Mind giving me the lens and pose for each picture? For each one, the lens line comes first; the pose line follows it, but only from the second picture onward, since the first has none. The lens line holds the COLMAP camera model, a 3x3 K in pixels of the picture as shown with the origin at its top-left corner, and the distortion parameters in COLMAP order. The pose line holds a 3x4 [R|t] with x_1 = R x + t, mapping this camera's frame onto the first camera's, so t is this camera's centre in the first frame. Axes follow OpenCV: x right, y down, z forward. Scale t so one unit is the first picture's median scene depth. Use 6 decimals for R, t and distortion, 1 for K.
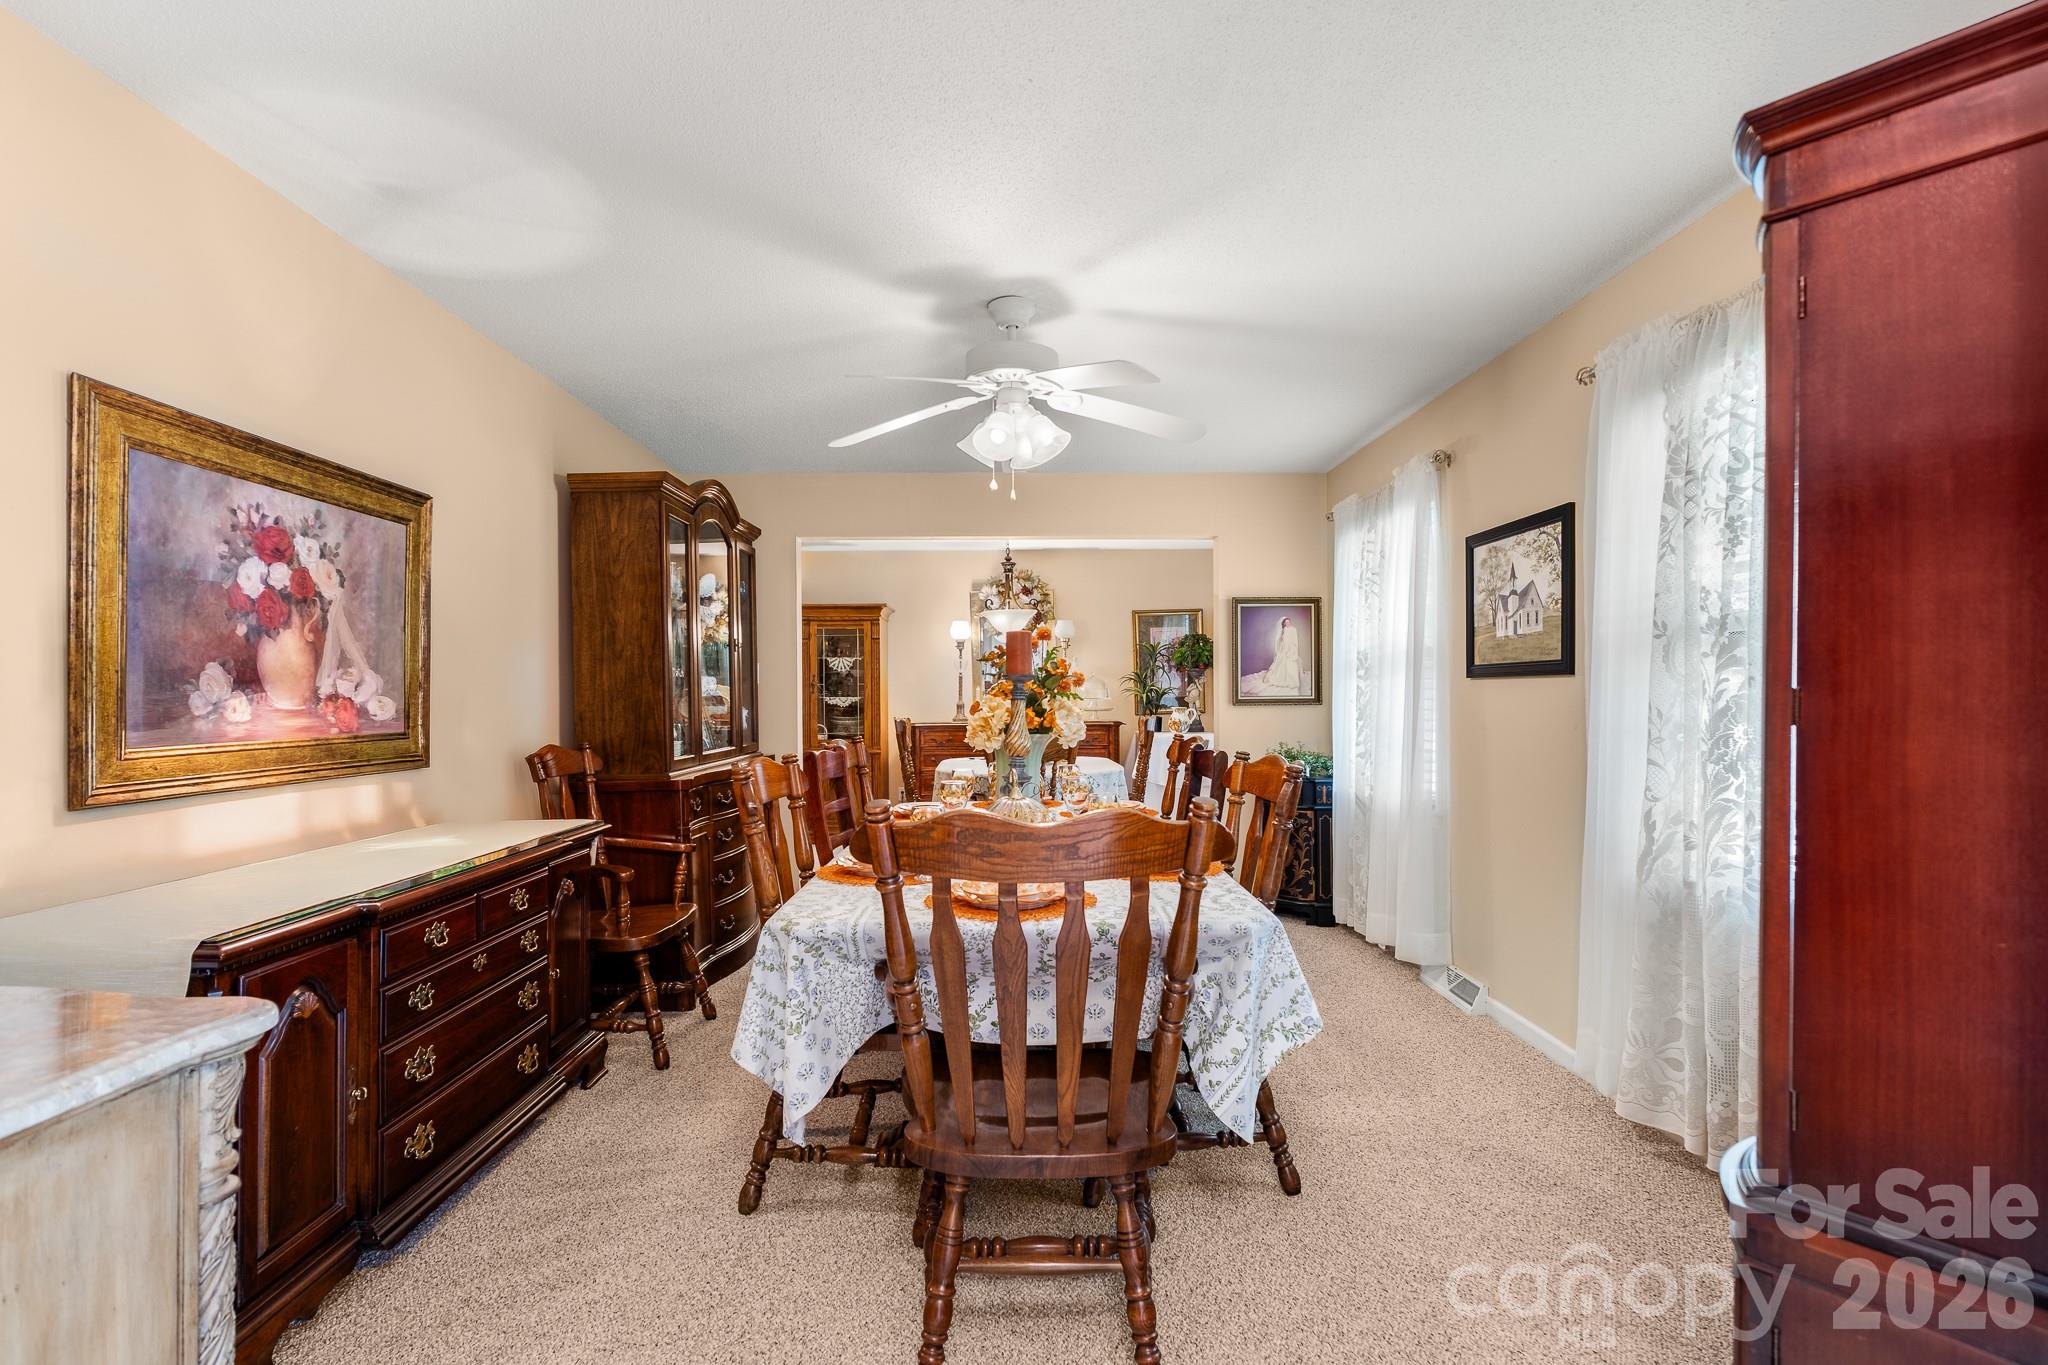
lens RADIAL K [[960.0, 0, 1024.0], [0, 960.0, 682.5], [0, 0, 1]] dist [-0.001010, 0.000346]
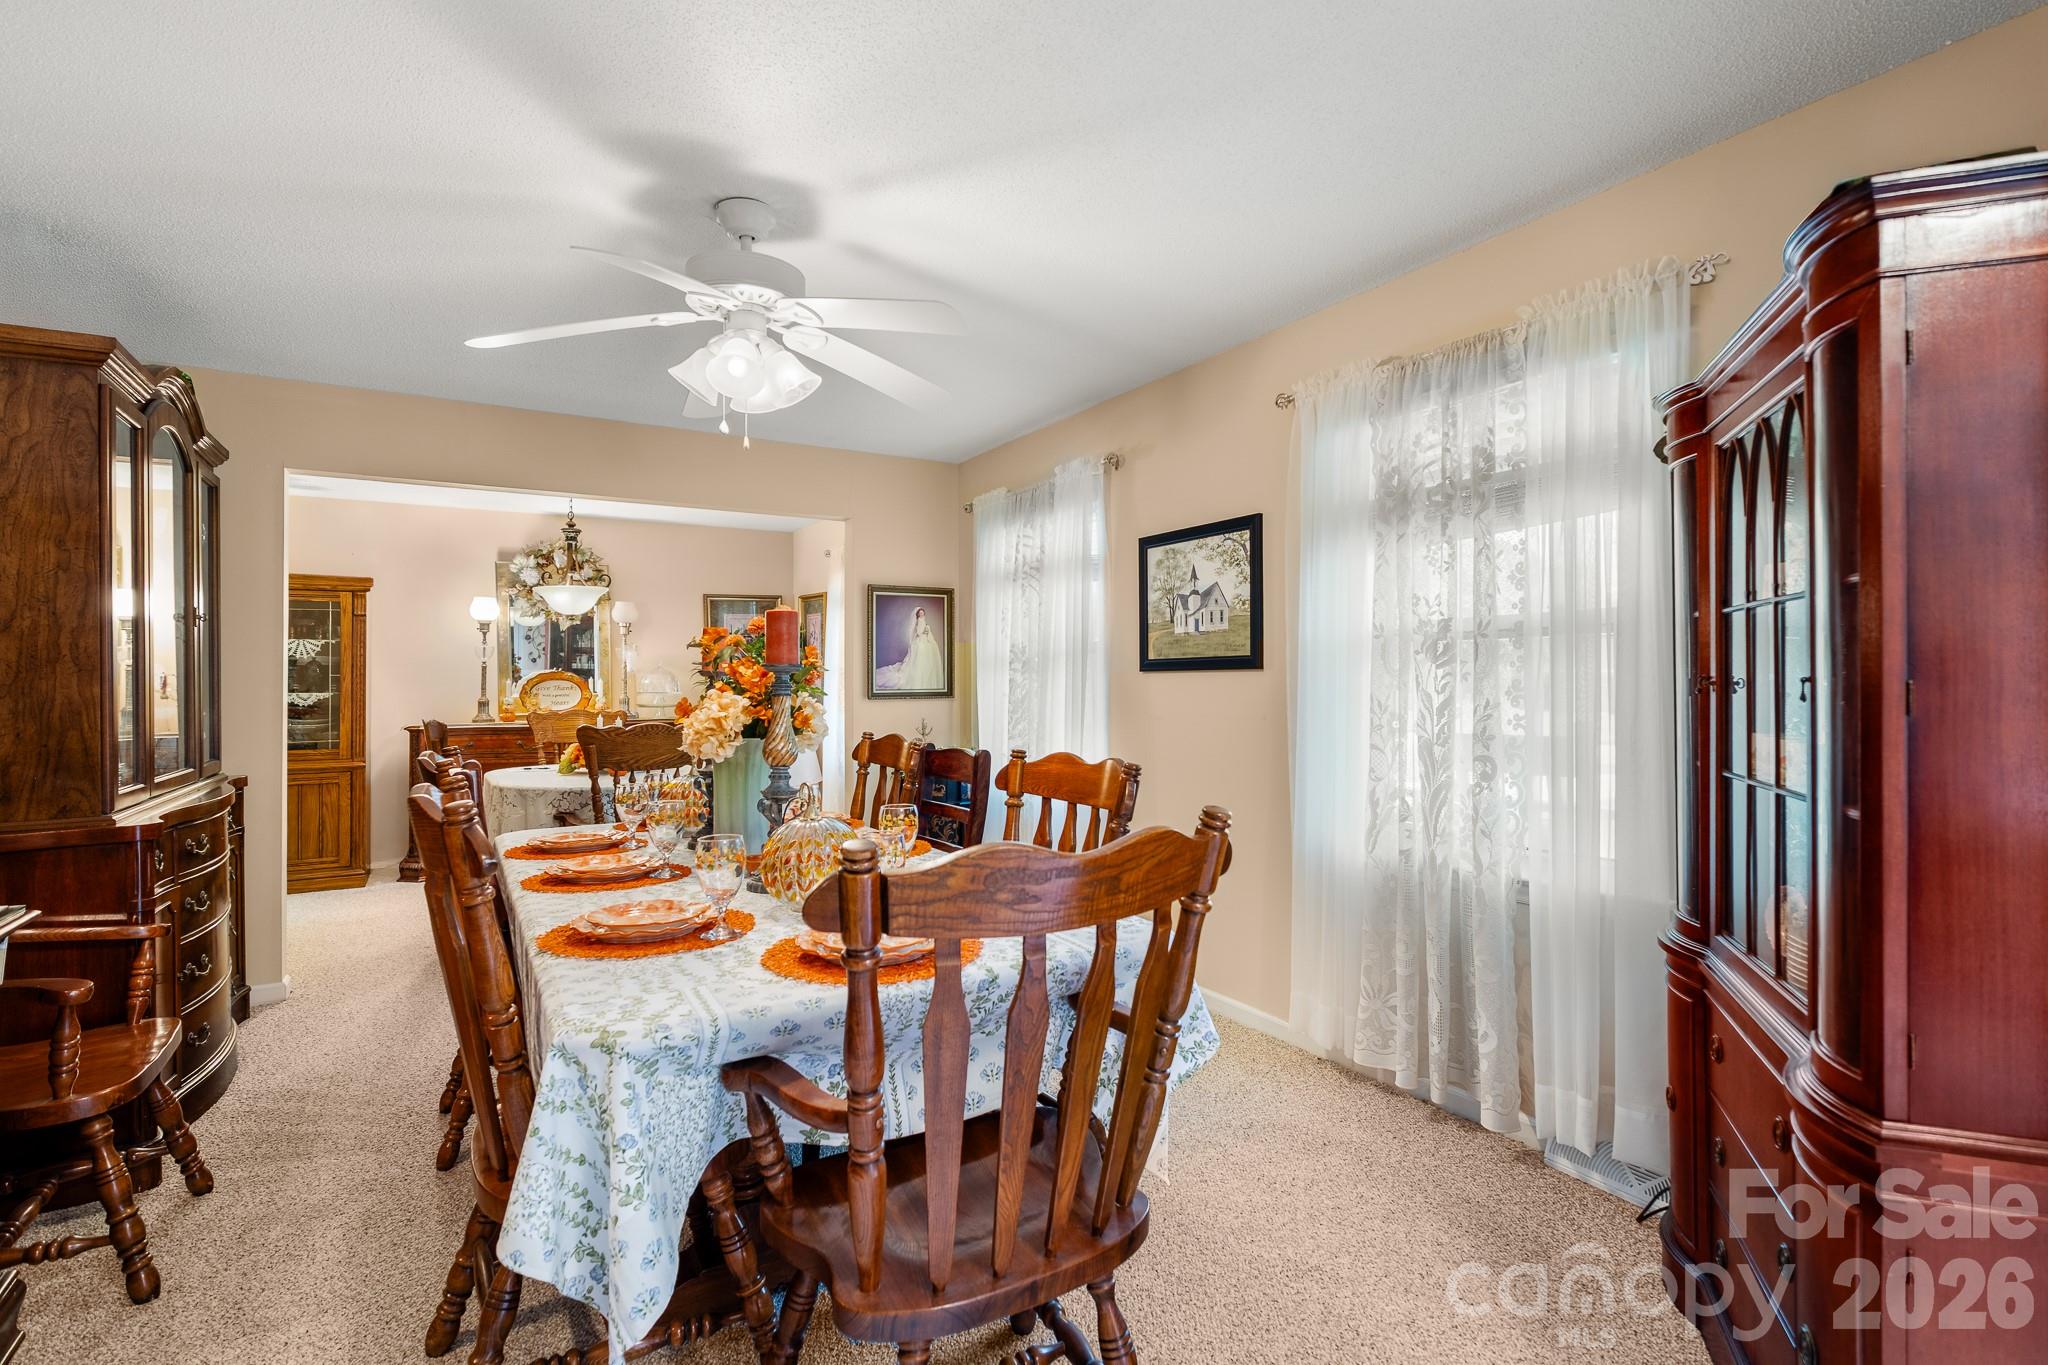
lens RADIAL K [[970.8, 0, 1037.8], [0, 970.8, 656.8], [0, 0, 1]] dist [-0.002335, 0.000267]
pose [[0.857599, 0.013439, 0.514144, -0.214861], [-0.003611, 0.999791, -0.020109, 0.001023], [-0.514307, 0.015389, 0.857468, 0.169318]]
